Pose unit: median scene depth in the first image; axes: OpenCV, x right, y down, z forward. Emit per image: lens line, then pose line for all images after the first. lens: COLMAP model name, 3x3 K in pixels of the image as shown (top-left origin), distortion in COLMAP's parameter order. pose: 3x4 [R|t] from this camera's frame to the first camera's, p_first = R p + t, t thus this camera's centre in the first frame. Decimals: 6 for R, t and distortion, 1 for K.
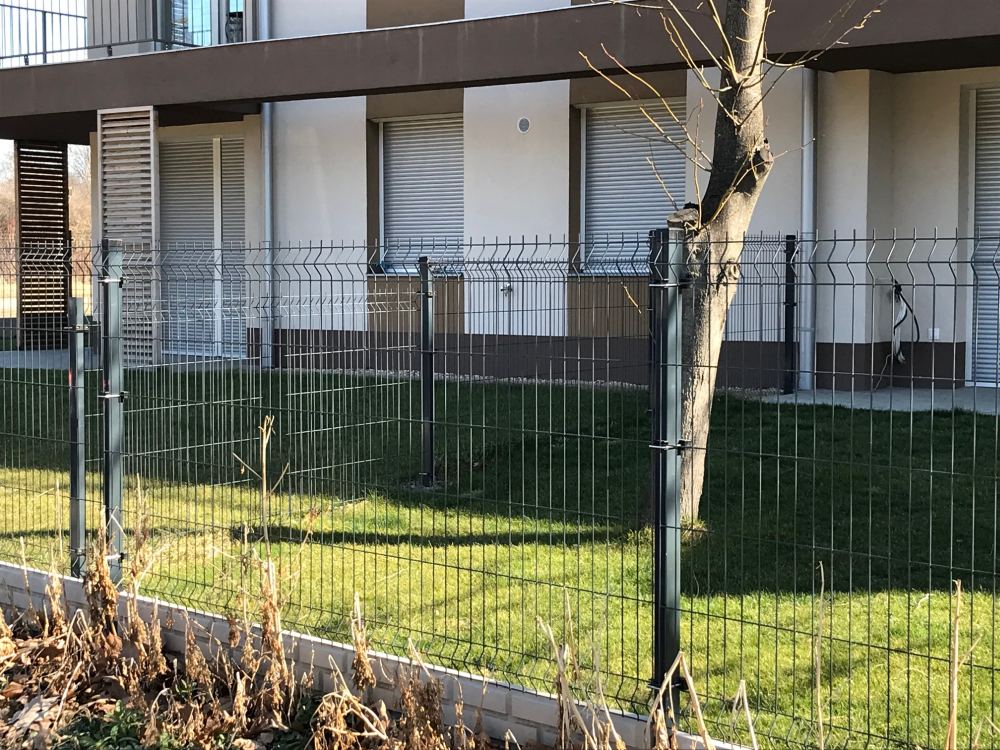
lens RADIAL K [[1728.1, 0, 500.3], [0, 1728.1, 376.2], [0, 0, 1]] dist [0.002254, 0.000000]
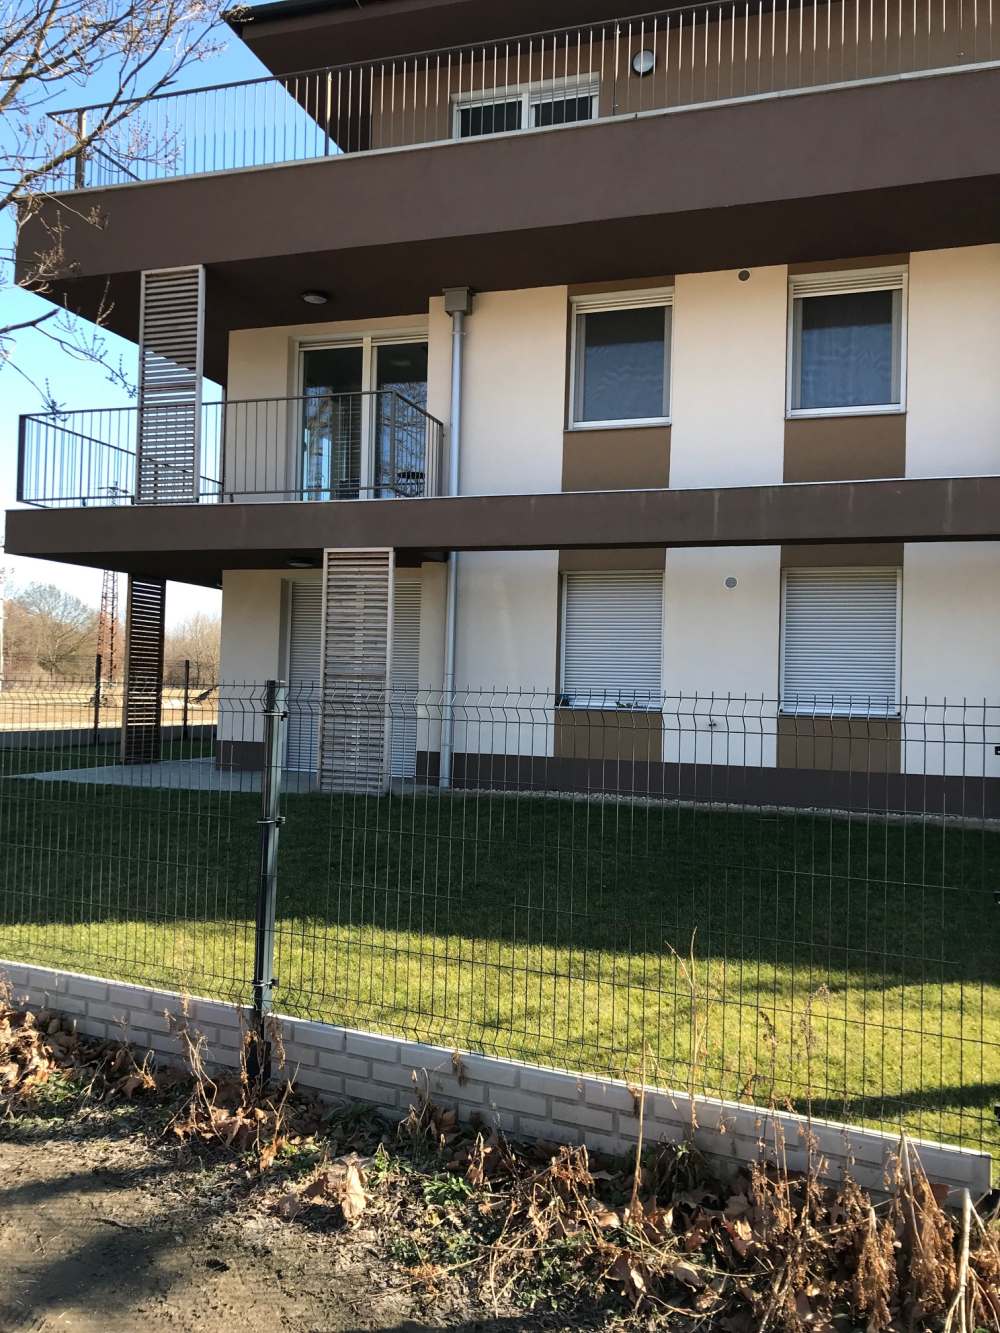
lens RADIAL K [[1171.3, 0, 500.1], [0, 1171.3, 660.8], [0, 0, 1]] dist [0.091180, -0.001978]
pose [[0.942713, 0.030037, 0.332249, -0.367922], [0.000391, 0.995838, -0.091138, -0.020932], [-0.333603, 0.086046, 0.938778, 0.301427]]
